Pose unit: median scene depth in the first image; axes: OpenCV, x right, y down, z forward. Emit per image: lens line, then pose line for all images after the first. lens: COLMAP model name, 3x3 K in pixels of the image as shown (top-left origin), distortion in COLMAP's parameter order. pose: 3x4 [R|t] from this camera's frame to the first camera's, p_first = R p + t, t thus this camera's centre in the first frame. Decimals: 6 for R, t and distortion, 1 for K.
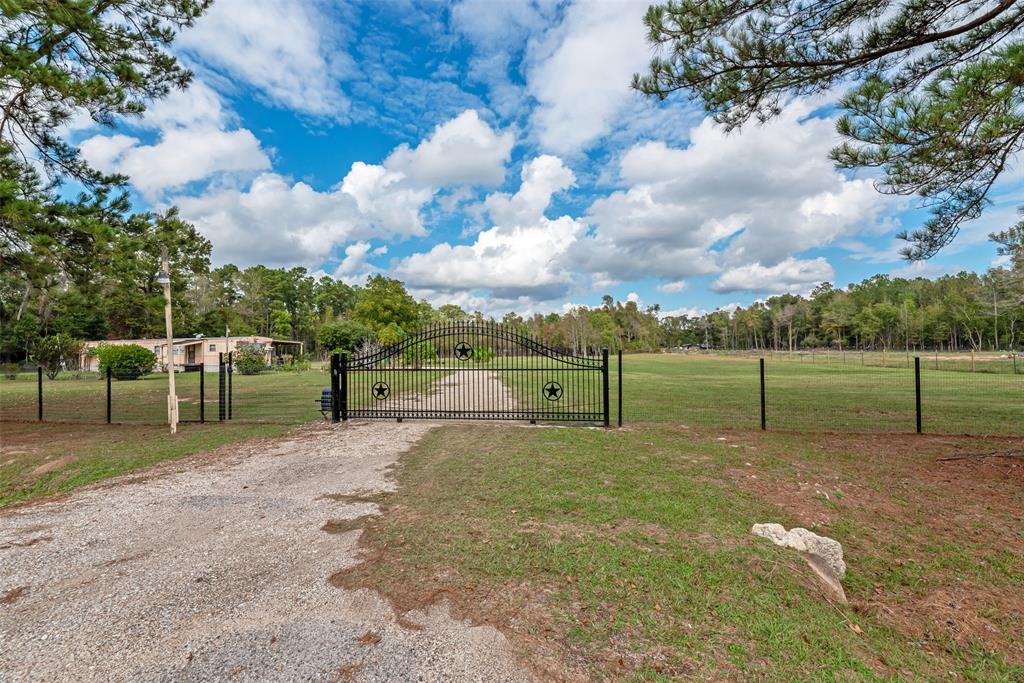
lens RADIAL K [[419.4, 0, 512.0], [0, 419.4, 341.5], [0, 0, 1]] dist [0.000919, 0.000039]
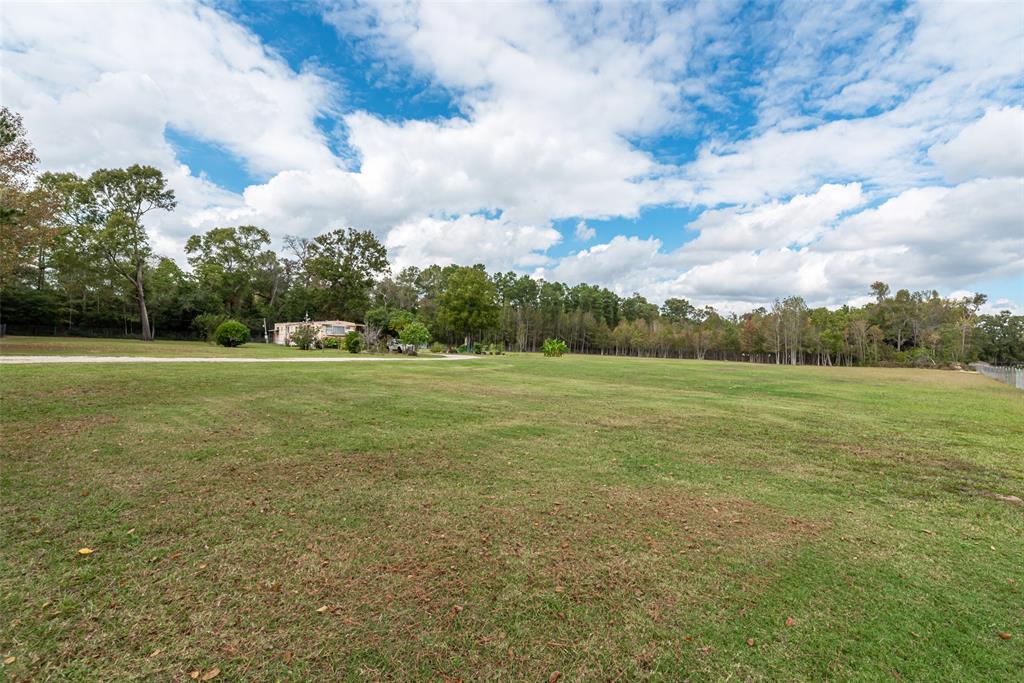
lens RADIAL K [[469.9, 0, 512.0], [0, 469.9, 341.5], [0, 0, 1]] dist [0.012361, -0.000178]
pose [[0.847645, 0.044769, -0.528672, 0.424216], [-0.042653, 0.998958, 0.016205, 0.003821], [0.528846, 0.008813, 0.848672, 0.087240]]
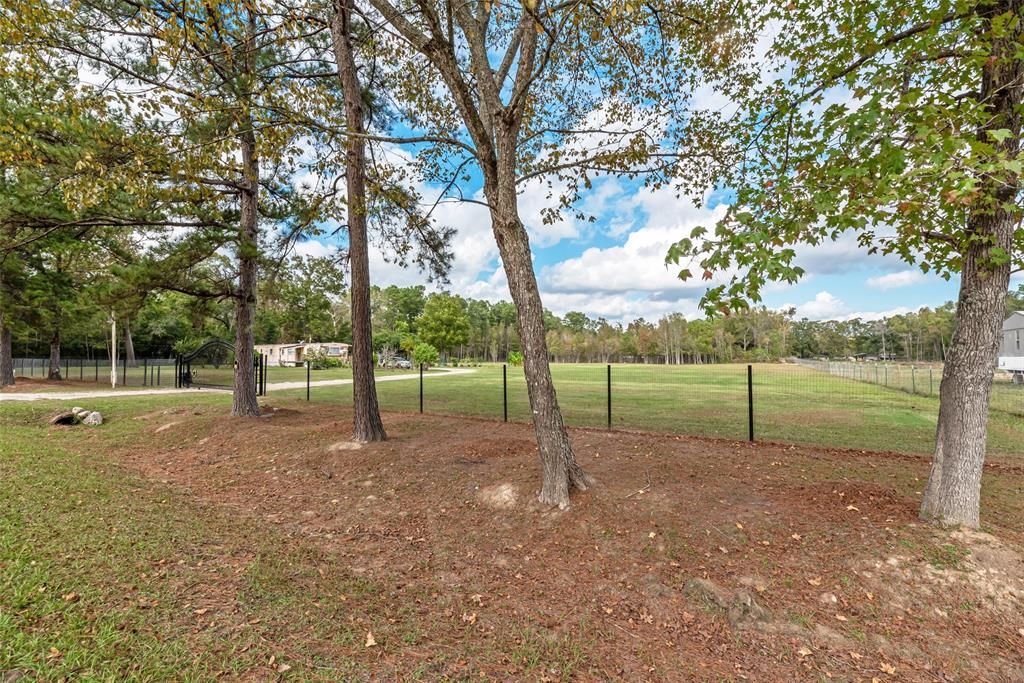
lens RADIAL K [[424.1, 0, 512.0], [0, 424.1, 341.5], [0, 0, 1]] dist [0.000427, 0.000048]
pose [[0.940294, 0.007555, -0.340280, 0.323002], [-0.011716, 0.999880, -0.010176, -0.006028], [0.340162, 0.013556, 0.940269, -0.080033]]
